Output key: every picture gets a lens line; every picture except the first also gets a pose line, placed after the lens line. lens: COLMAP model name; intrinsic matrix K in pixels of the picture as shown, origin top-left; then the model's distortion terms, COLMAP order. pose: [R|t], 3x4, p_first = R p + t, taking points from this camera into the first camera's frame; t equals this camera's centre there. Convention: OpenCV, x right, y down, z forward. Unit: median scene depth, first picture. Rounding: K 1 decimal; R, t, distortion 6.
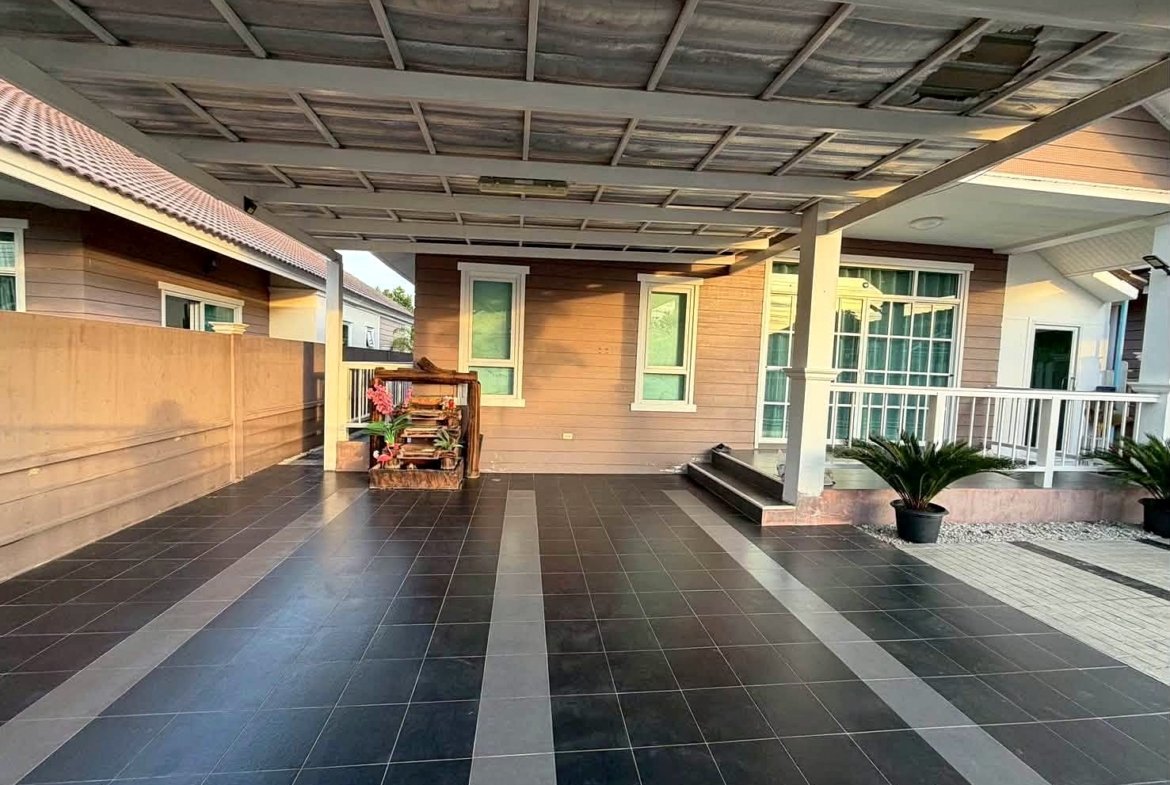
lens RADIAL K [[467.0, 0, 585.0], [0, 467.0, 392.5], [0, 0, 1]] dist [0.001216, 0.000013]
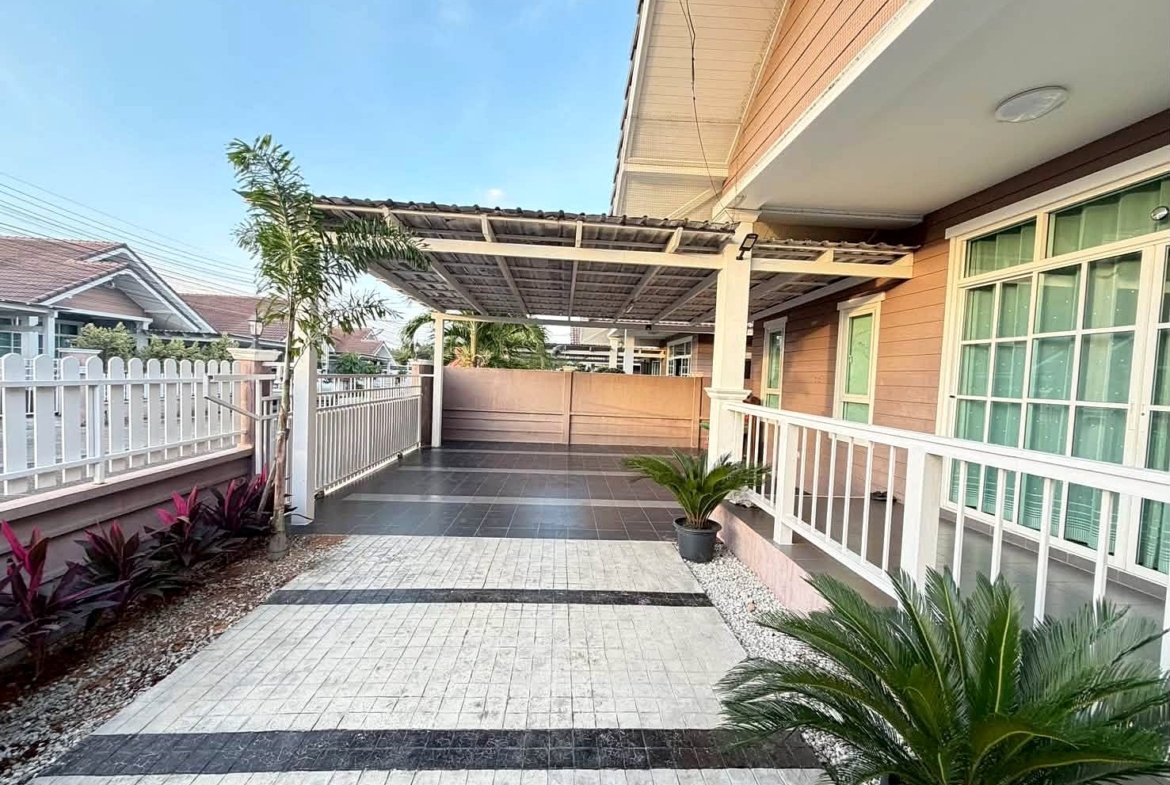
lens RADIAL K [[467.0, 0, 585.0], [0, 467.0, 392.5], [0, 0, 1]] dist [0.001216, 0.000013]
pose [[-0.034868, 0.012612, -0.999312, 1.401502], [-0.119426, 0.992703, 0.016696, -0.017545], [0.992231, 0.119926, -0.033108, 0.628597]]
